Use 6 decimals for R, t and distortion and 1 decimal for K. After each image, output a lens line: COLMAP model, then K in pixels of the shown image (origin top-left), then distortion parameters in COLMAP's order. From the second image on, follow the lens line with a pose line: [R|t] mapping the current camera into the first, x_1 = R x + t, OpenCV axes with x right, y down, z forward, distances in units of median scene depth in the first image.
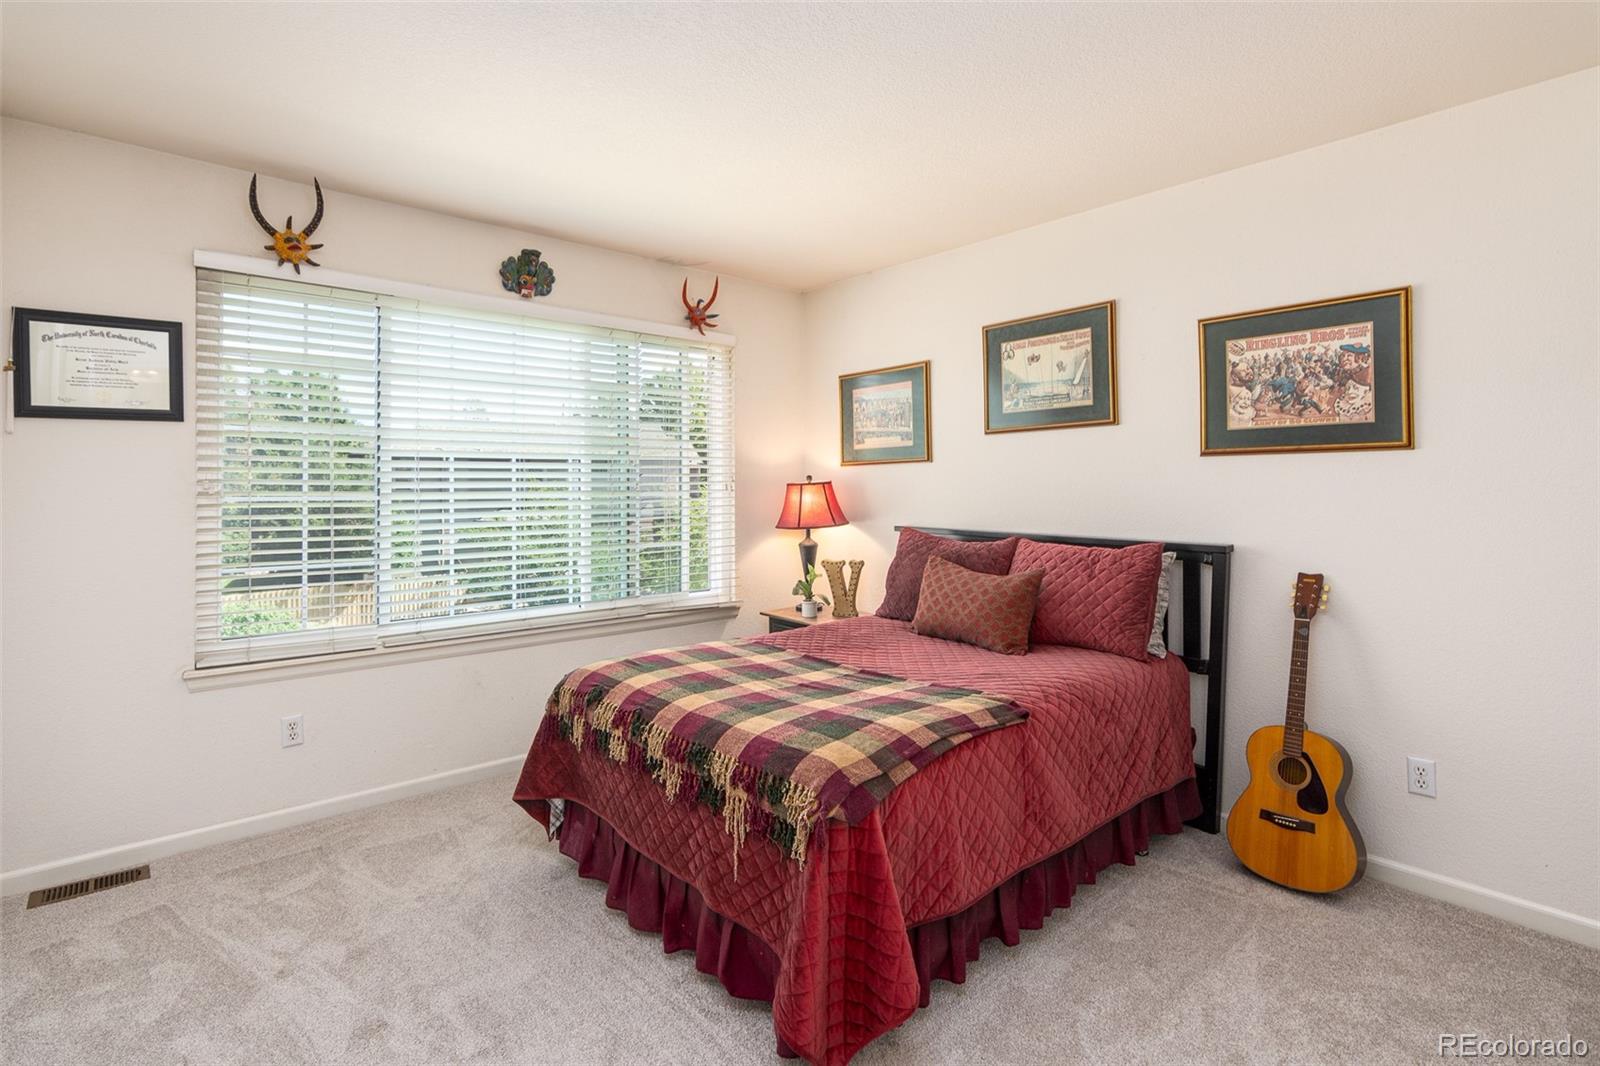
lens RADIAL K [[814.8, 0, 792.9], [0, 814.8, 513.0], [0, 0, 1]] dist [-0.004532, -0.000597]
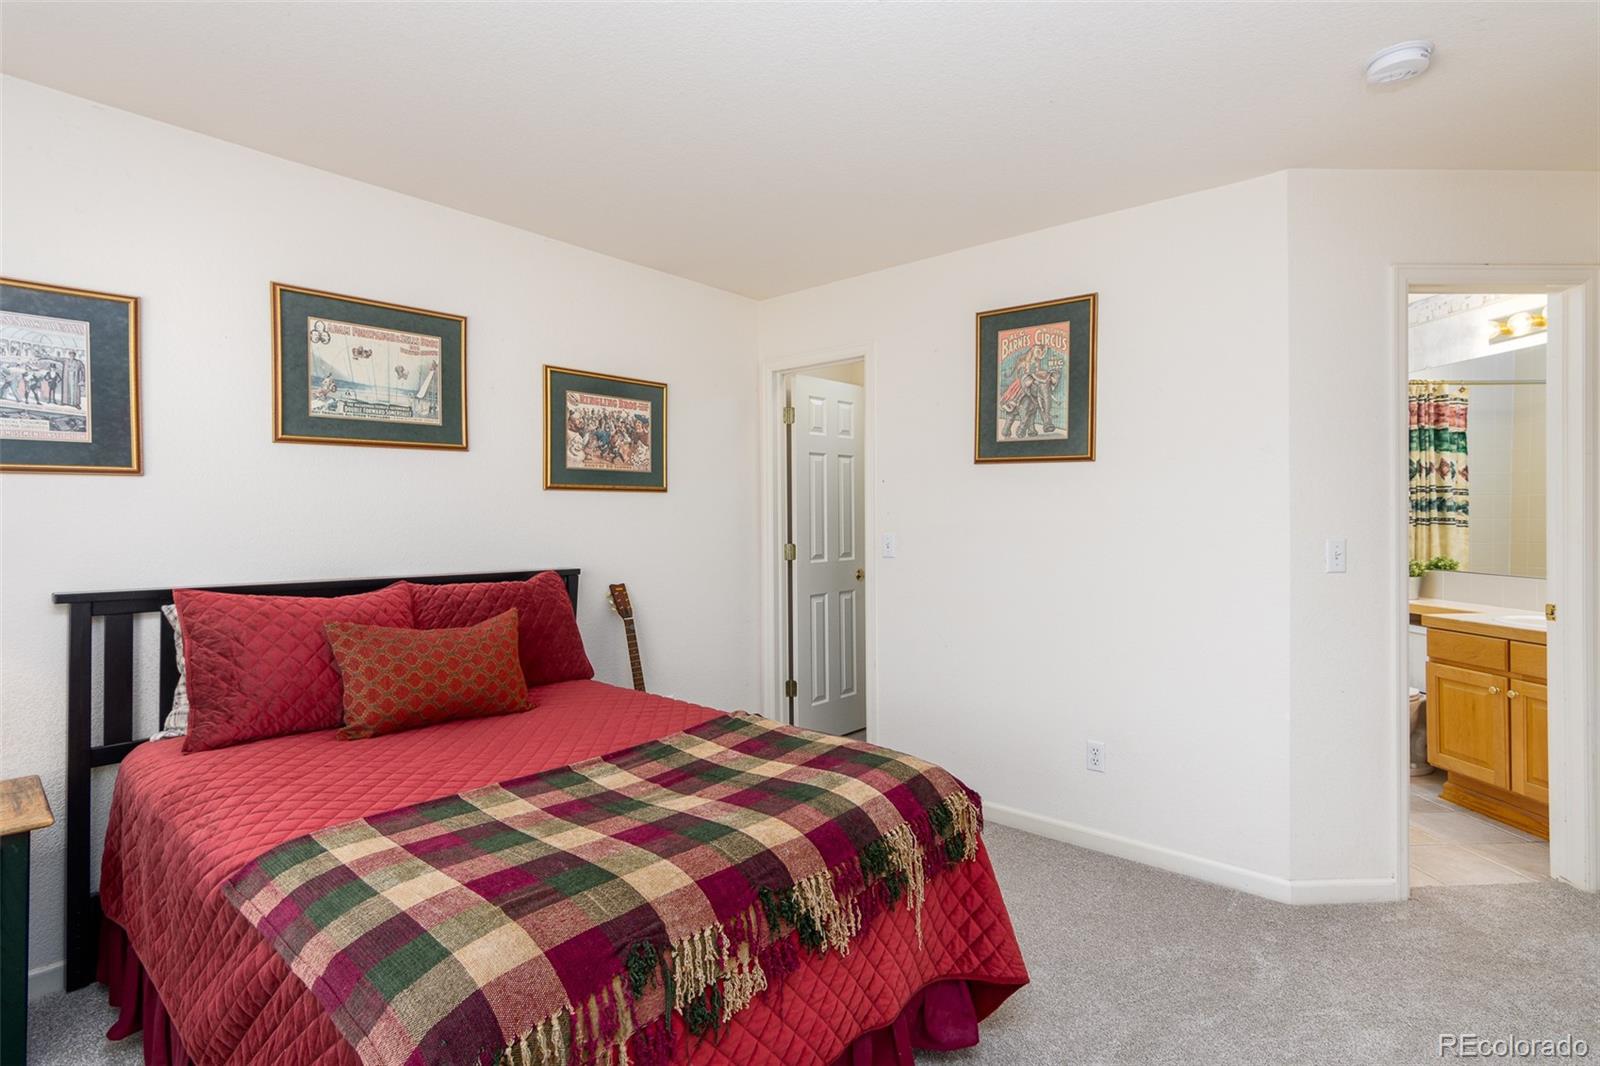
lens RADIAL K [[814.8, 0, 792.9], [0, 814.8, 513.0], [0, 0, 1]] dist [-0.004532, -0.000597]
pose [[-0.179731, -0.002494, 0.983713, -0.657334], [0.026021, 0.999635, 0.007288, -0.039533], [-0.983372, 0.026907, -0.179600, 0.904250]]
